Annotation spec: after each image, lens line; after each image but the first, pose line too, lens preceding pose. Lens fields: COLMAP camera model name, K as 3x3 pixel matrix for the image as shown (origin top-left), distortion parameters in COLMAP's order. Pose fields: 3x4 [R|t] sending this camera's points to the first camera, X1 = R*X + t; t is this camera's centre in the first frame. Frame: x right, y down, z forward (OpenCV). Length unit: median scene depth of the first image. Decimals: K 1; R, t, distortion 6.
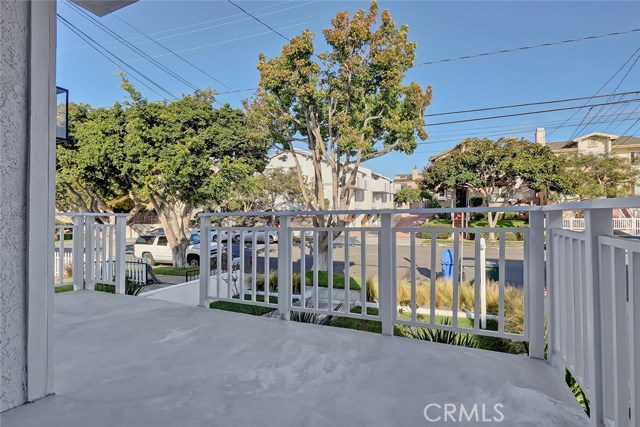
lens RADIAL K [[333.8, 0, 320.2], [0, 333.8, 214.4], [0, 0, 1]] dist [-0.002677, -0.000773]
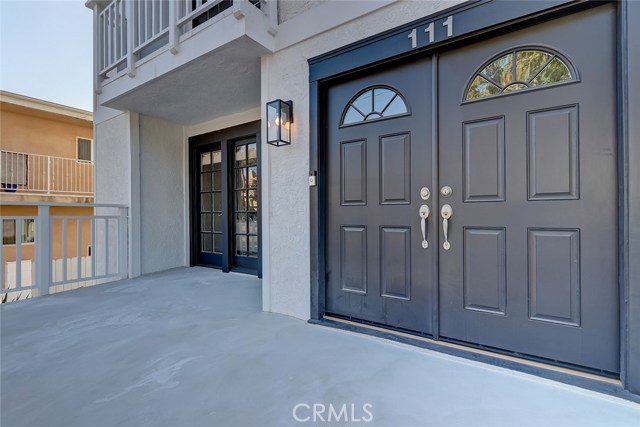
lens RADIAL K [[295.5, 0, 319.8], [0, 295.5, 213.7], [0, 0, 1]] dist [0.001037, -0.000786]
pose [[-0.990484, 0.003779, 0.137579, -1.046060], [0.001313, 0.999837, -0.018005, 0.054148], [-0.137625, -0.017653, -0.990327, 1.971140]]
